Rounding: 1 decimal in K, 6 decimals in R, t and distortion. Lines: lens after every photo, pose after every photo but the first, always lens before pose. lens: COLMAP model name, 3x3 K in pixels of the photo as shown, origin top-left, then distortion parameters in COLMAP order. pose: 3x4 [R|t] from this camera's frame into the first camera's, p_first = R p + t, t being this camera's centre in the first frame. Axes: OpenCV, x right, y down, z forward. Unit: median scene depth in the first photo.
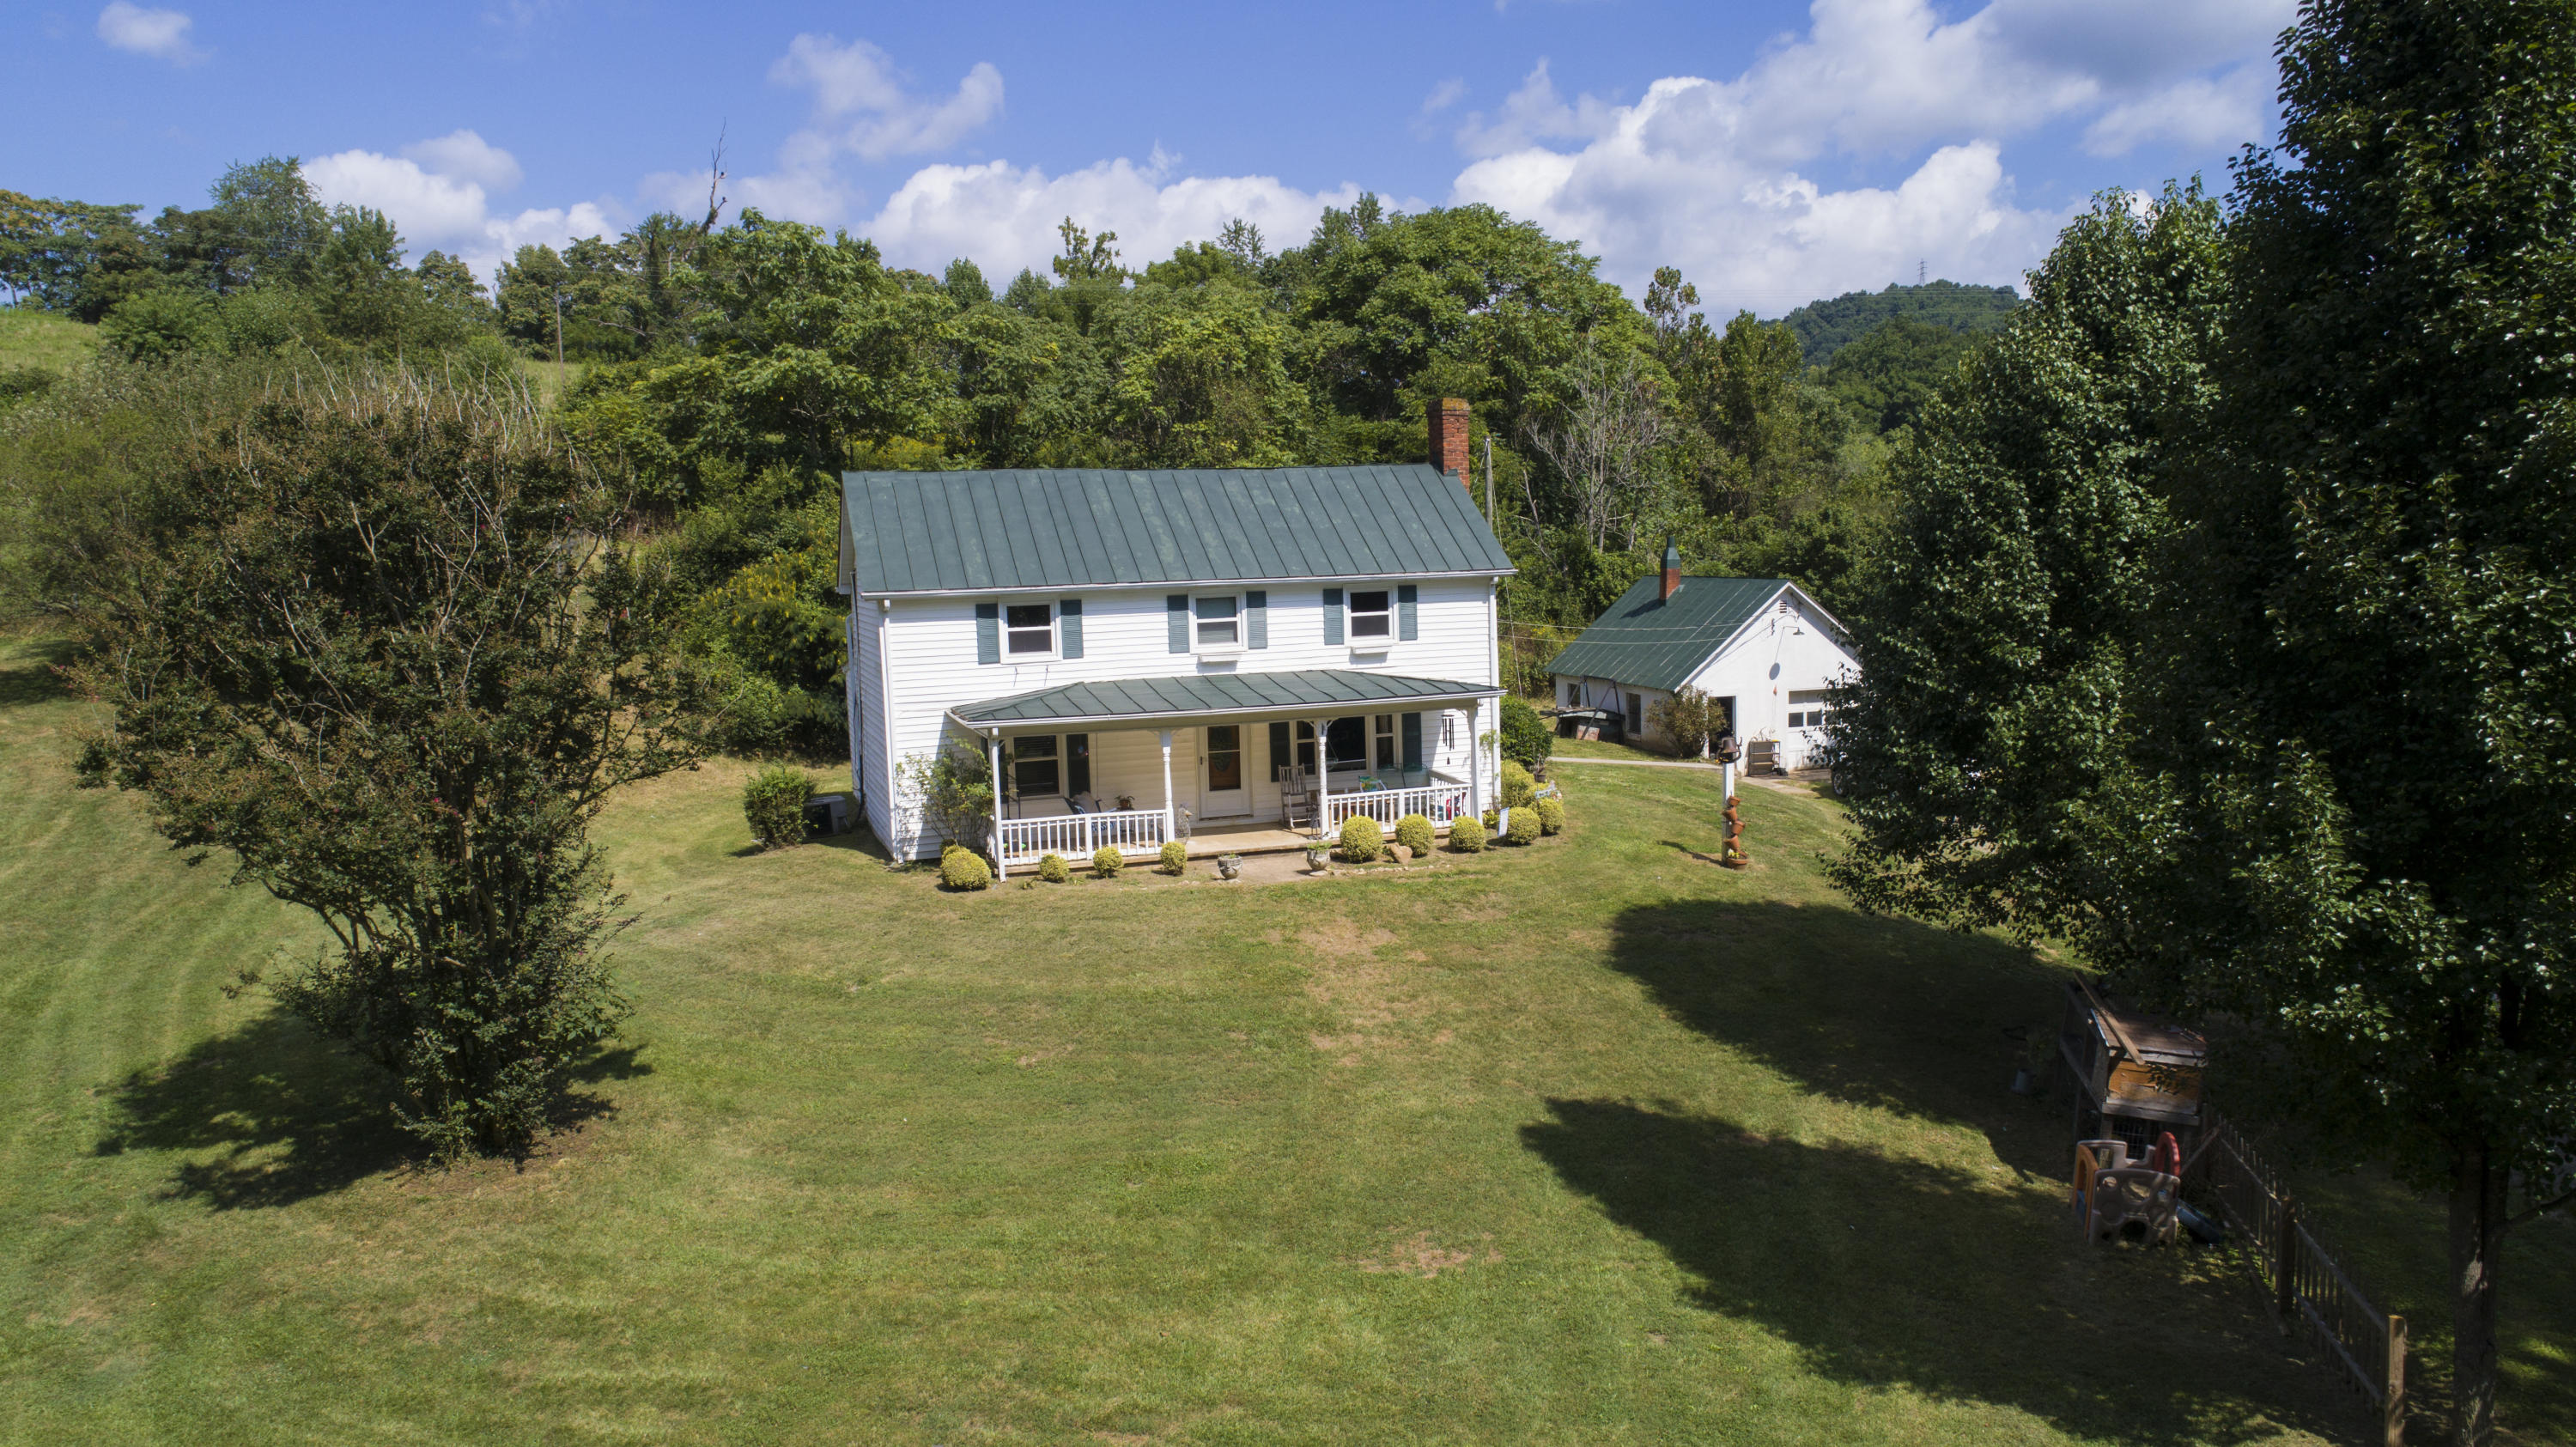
lens RADIAL K [[1741.5, 0, 1288.0], [0, 1741.5, 723.5], [0, 0, 1]] dist [-0.012586, 0.007321]
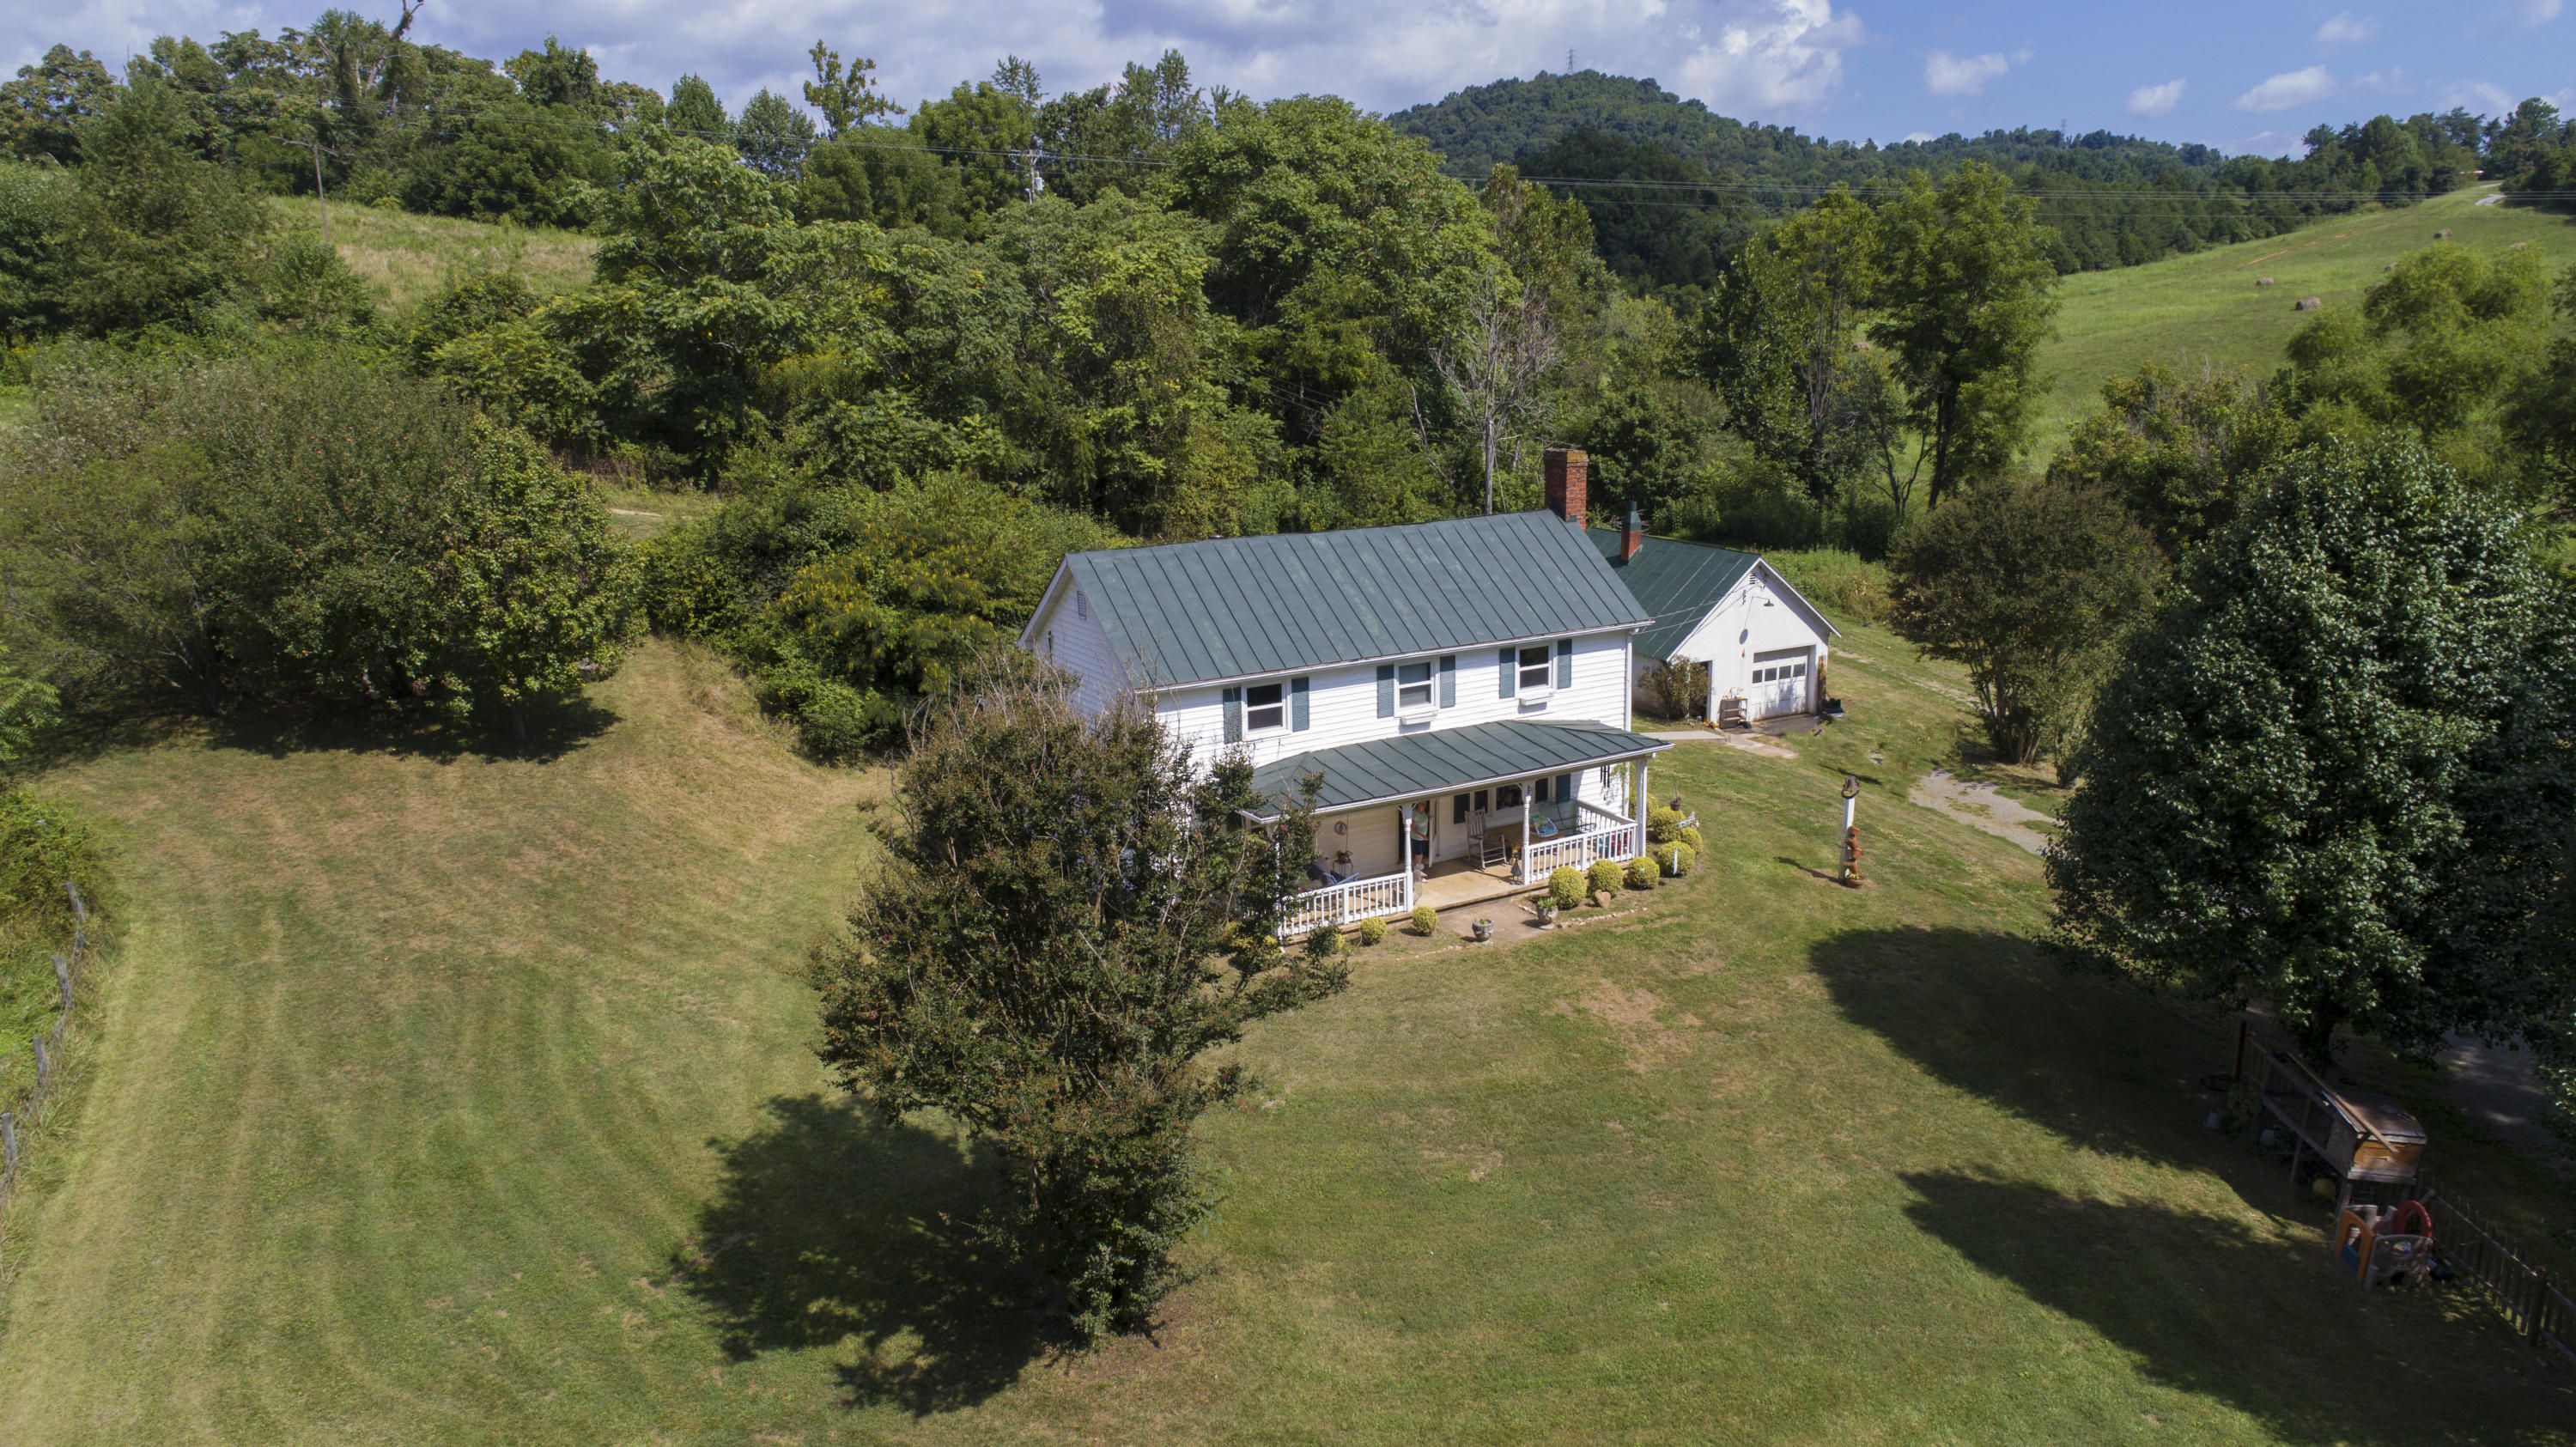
lens RADIAL K [[1741.5, 0, 1288.0], [0, 1741.5, 723.5], [0, 0, 1]] dist [-0.012586, 0.007321]
pose [[0.980316, -0.035891, 0.194144, -0.326106], [0.011675, 0.992155, 0.124469, -0.168997], [-0.197089, -0.119753, 0.973044, -0.050957]]
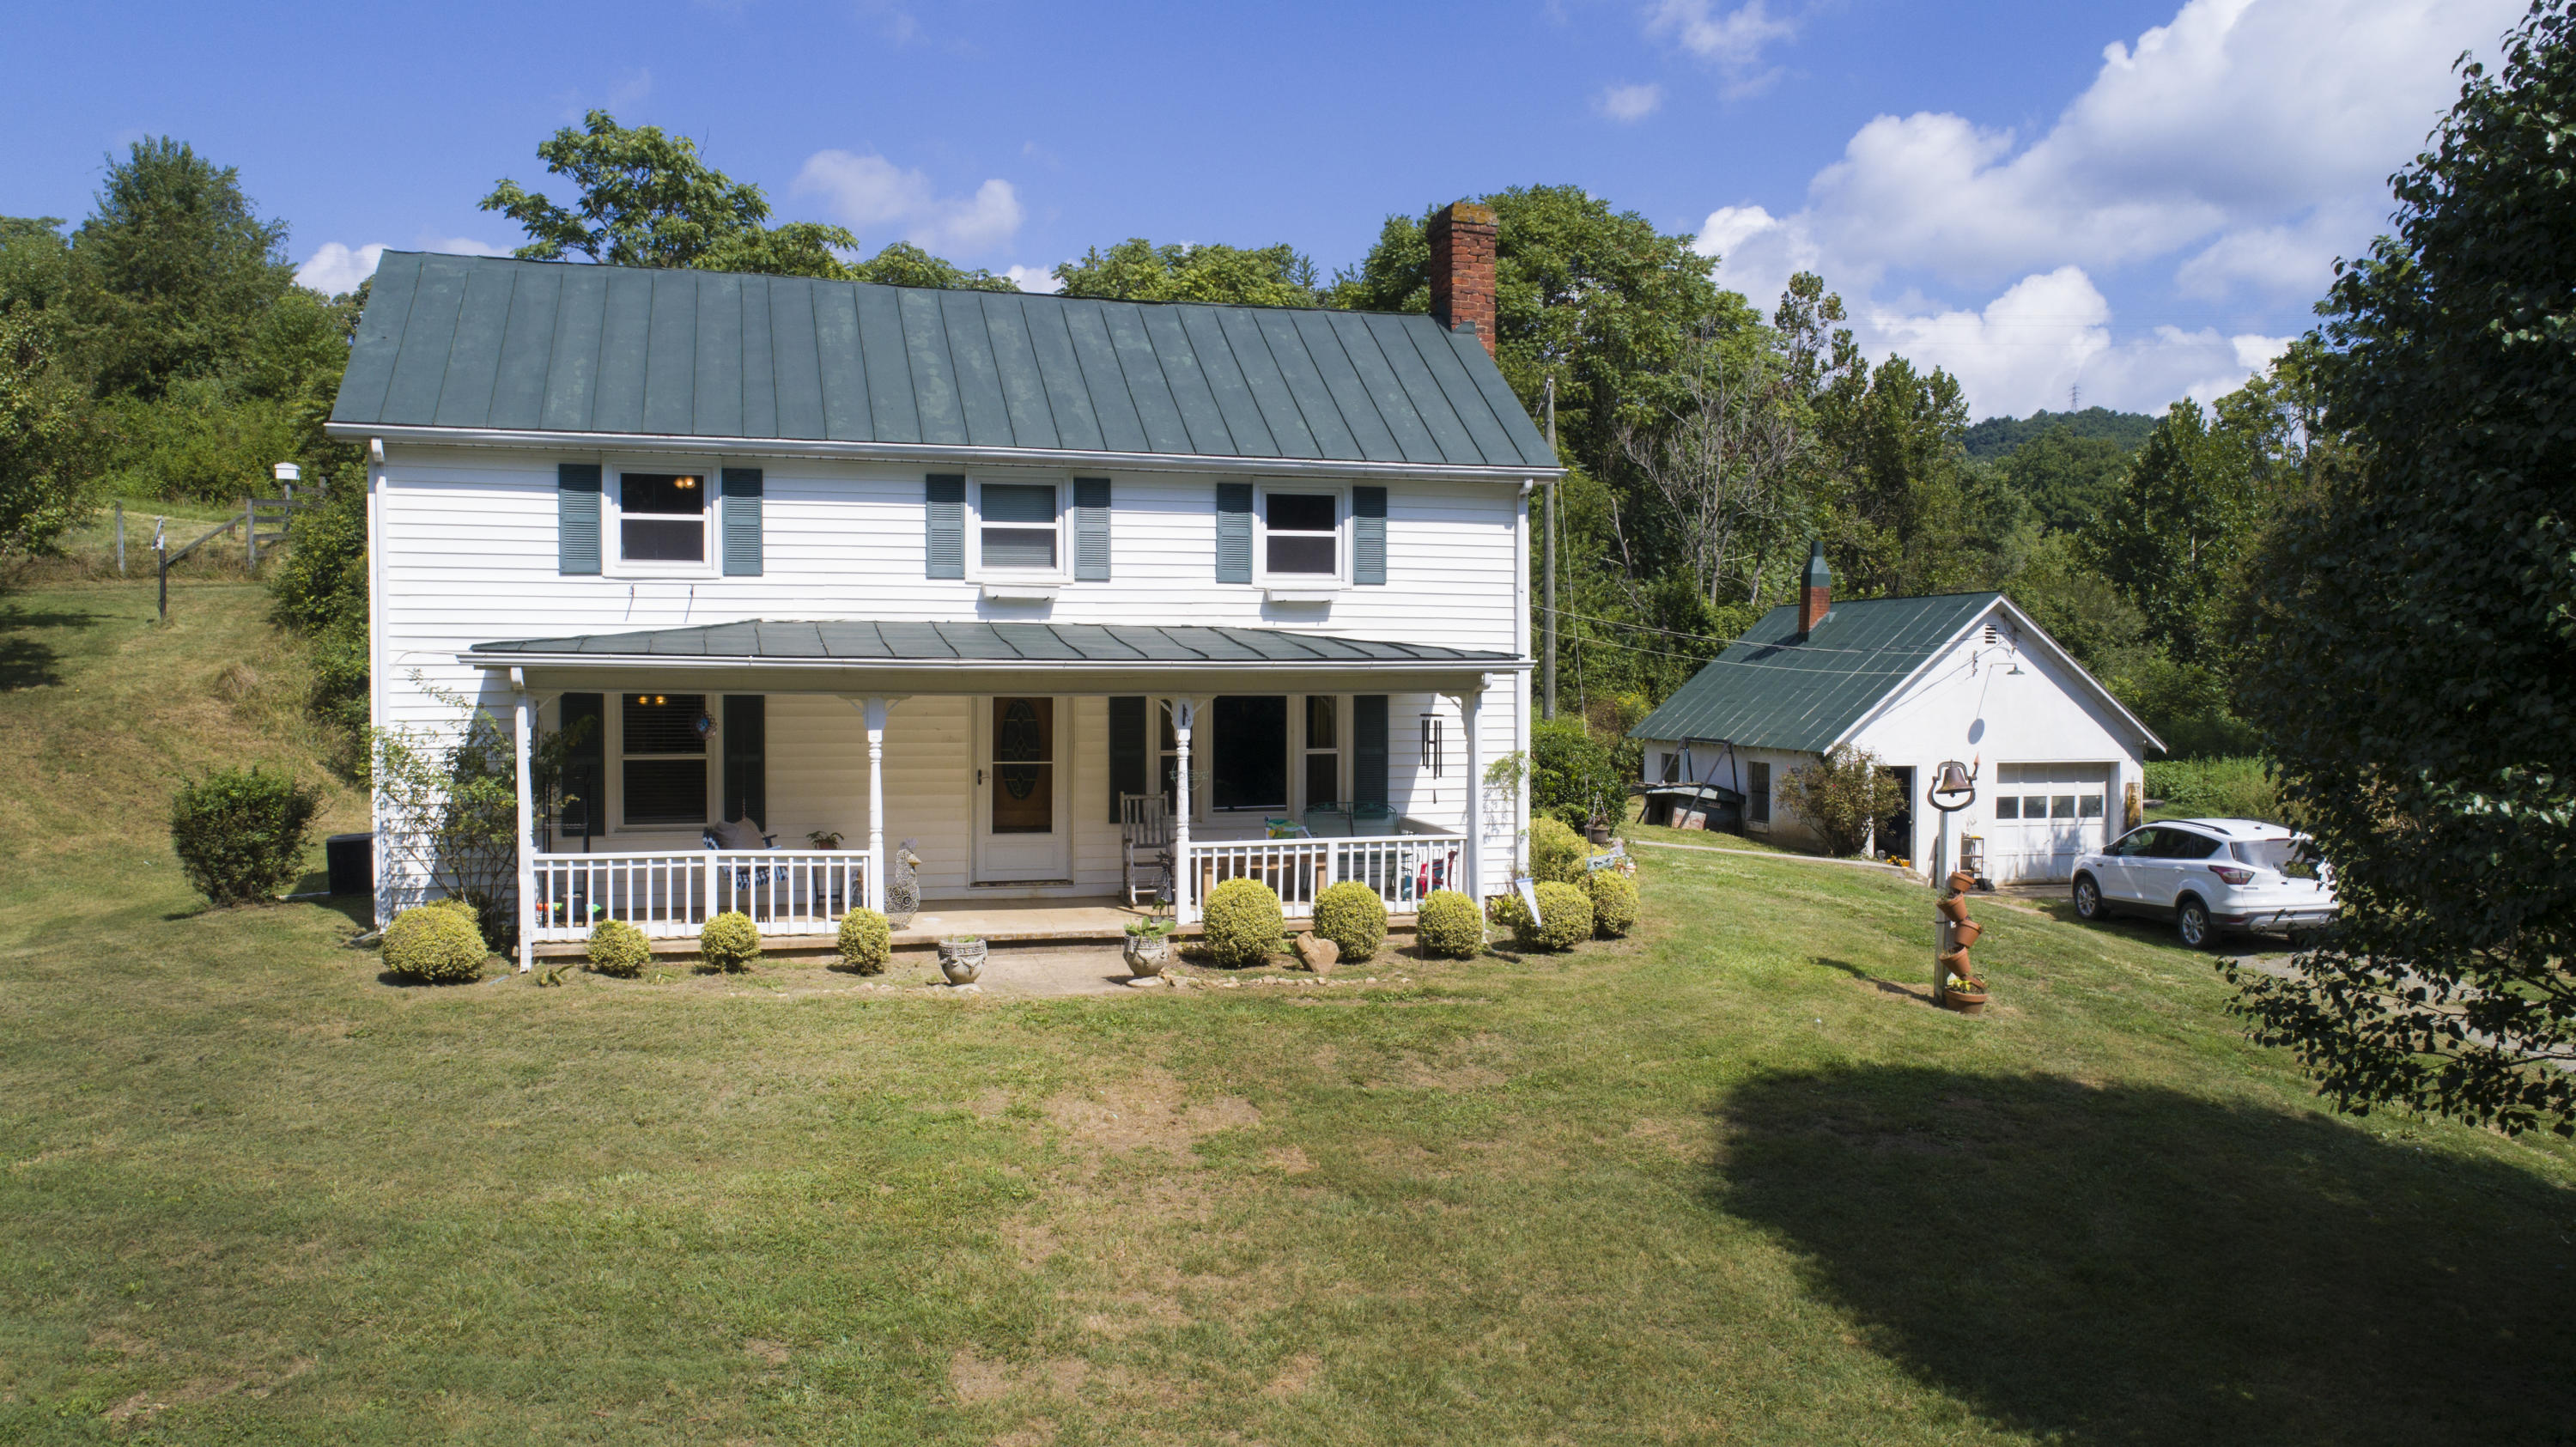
lens RADIAL K [[1901.7, 0, 1288.0], [0, 1901.7, 723.5], [0, 0, 1]] dist [-0.011922, 0.000069]
pose [[0.998532, 0.034740, -0.041547, 0.071234], [-0.037847, 0.996350, -0.076509, 0.046158], [0.038737, 0.077969, 0.996203, 0.395459]]
